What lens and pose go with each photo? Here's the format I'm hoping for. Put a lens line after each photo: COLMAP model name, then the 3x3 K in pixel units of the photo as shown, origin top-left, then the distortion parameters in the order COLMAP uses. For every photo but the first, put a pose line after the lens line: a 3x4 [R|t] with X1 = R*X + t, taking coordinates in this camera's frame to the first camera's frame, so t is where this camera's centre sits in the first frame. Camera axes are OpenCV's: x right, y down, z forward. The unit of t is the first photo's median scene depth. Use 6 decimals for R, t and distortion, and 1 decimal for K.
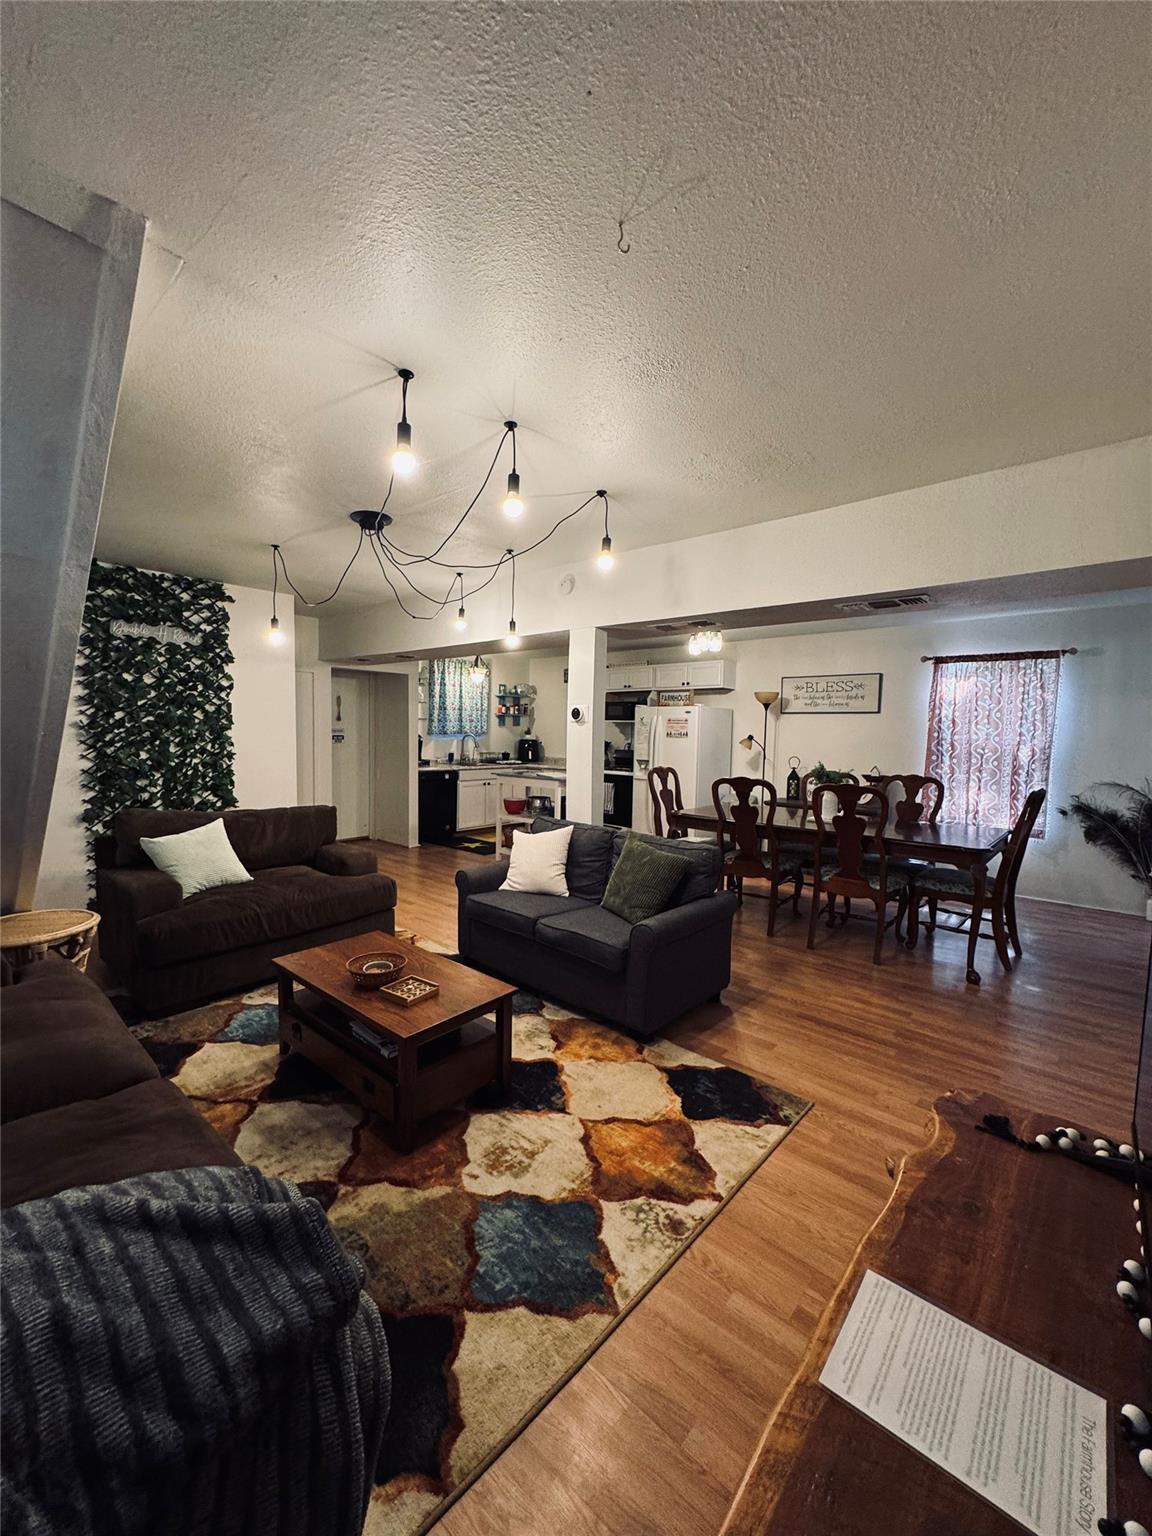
lens RADIAL K [[612.8, 0, 580.5], [0, 612.8, 772.0], [0, 0, 1]] dist [-0.002974, -0.000103]
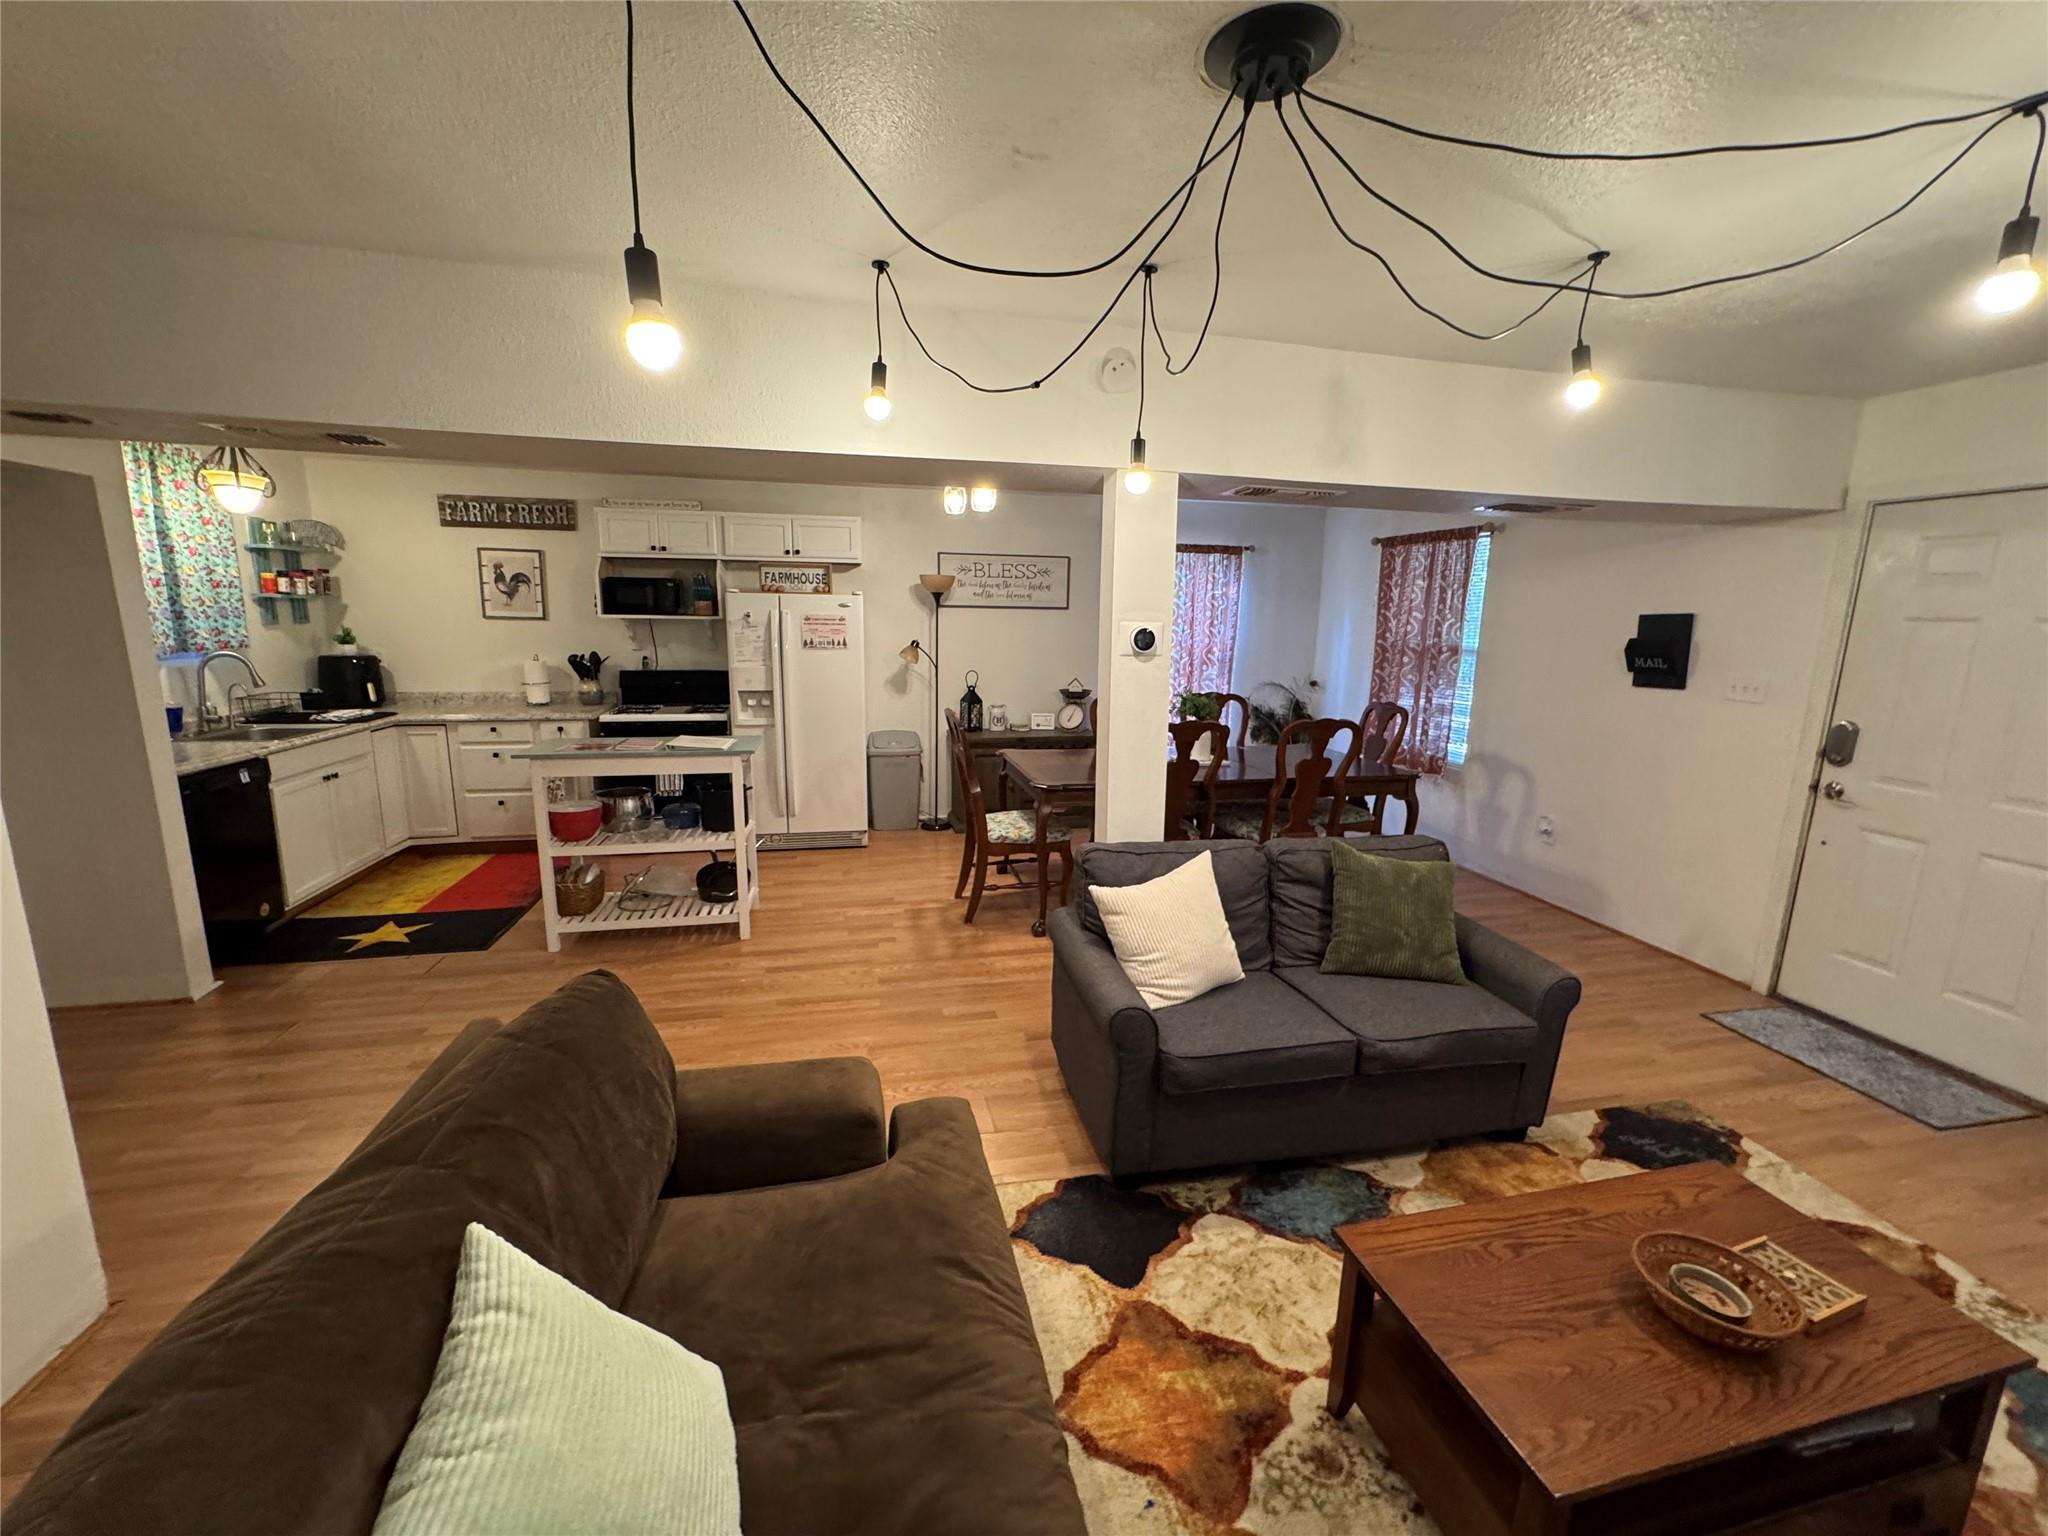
lens RADIAL K [[817.0, 0, 1026.0], [0, 817.0, 770.3], [0, 0, 1]] dist [-0.002974, -0.000103]
pose [[0.592395, -0.158114, 0.789980, -0.348248], [0.048418, 0.985767, 0.160992, -0.055850], [-0.804192, -0.057122, 0.591619, 0.363968]]
